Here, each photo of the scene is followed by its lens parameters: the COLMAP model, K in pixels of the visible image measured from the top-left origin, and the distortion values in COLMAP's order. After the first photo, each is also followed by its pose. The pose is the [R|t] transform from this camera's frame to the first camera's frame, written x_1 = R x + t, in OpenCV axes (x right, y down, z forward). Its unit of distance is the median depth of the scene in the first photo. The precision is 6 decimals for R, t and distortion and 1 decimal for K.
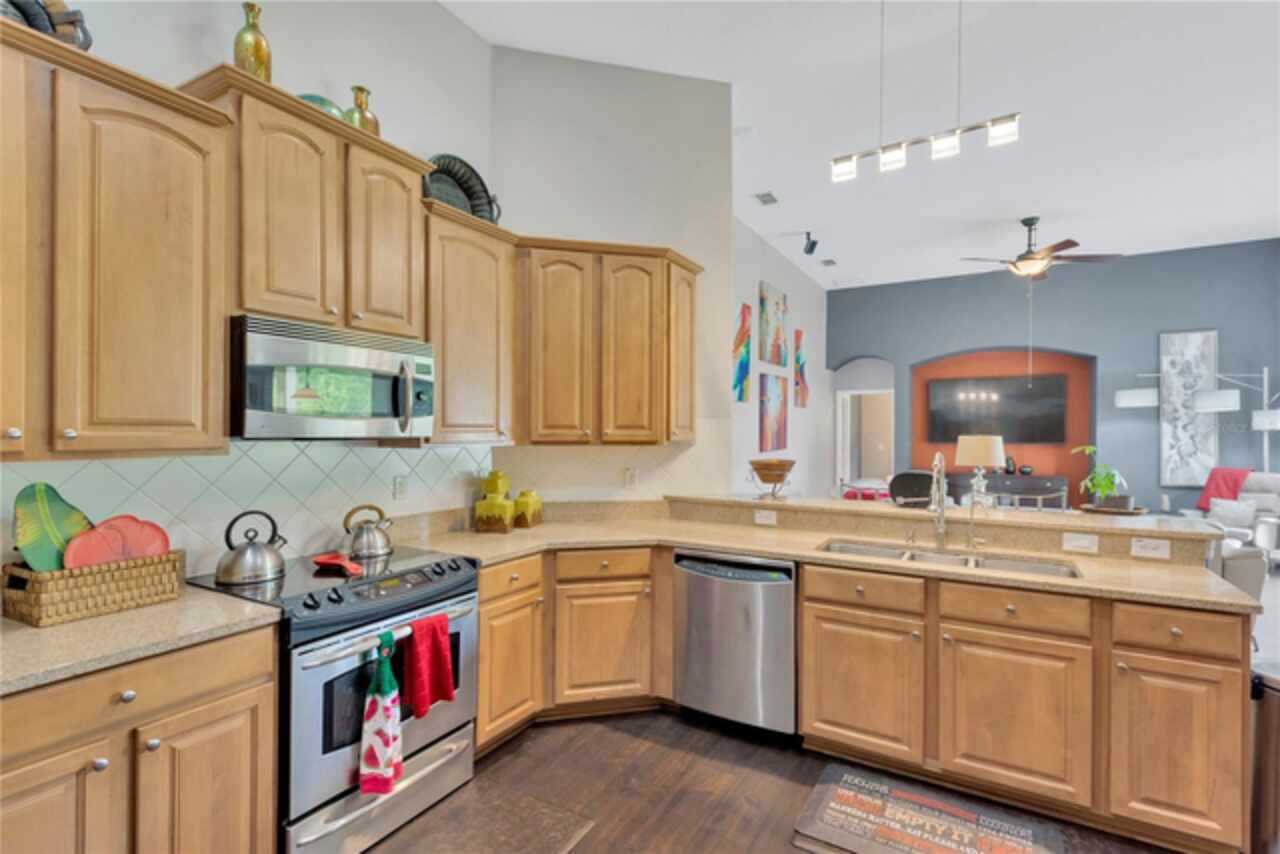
lens RADIAL K [[608.2, 0, 636.0], [0, 608.2, 431.2], [0, 0, 1]] dist [0.000752, -0.000789]
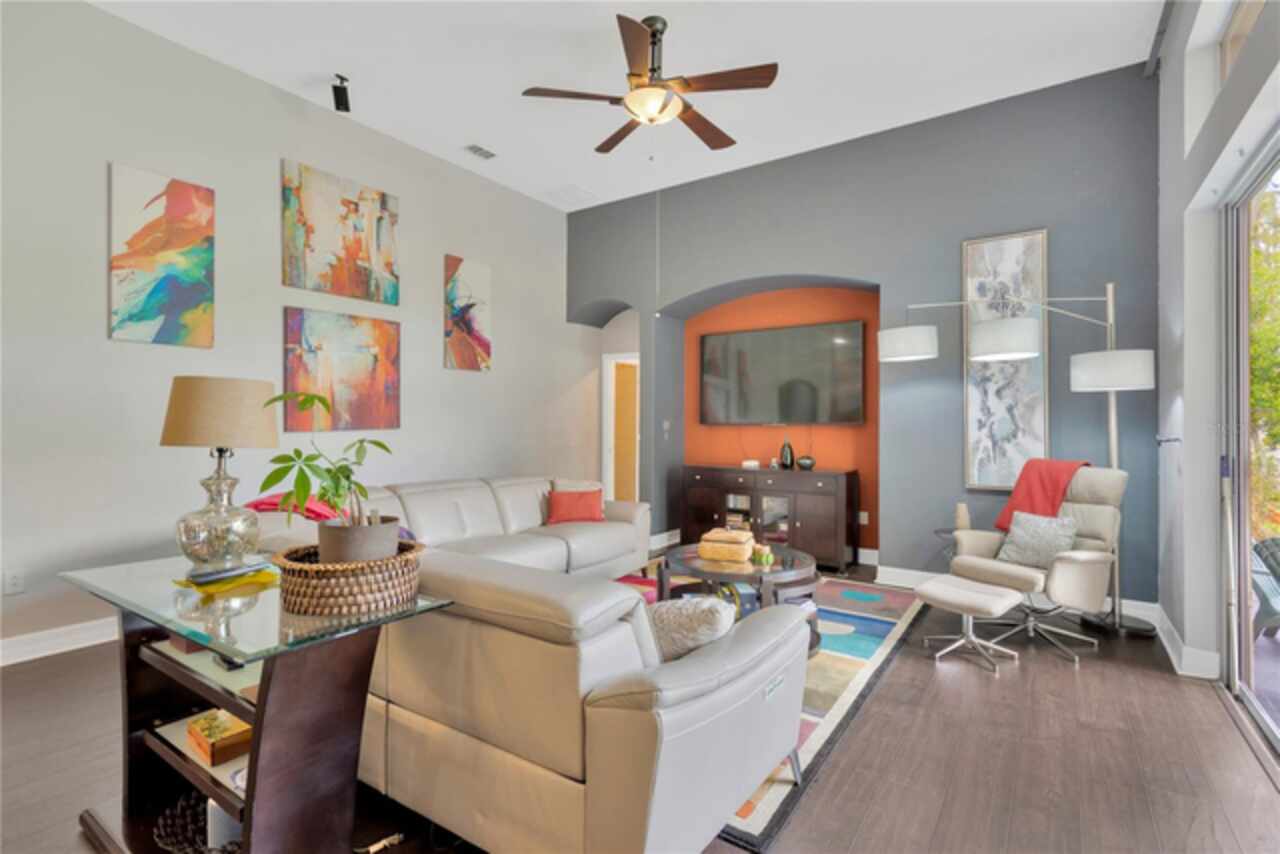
lens RADIAL K [[608.2, 0, 636.5], [0, 608.2, 424.0], [0, 0, 1]] dist [0.000752, -0.000789]
pose [[0.997792, 0.002355, -0.066370, 0.581405], [-0.002754, 0.999979, -0.005929, 0.029438], [0.066355, 0.006098, 0.997777, 0.369433]]
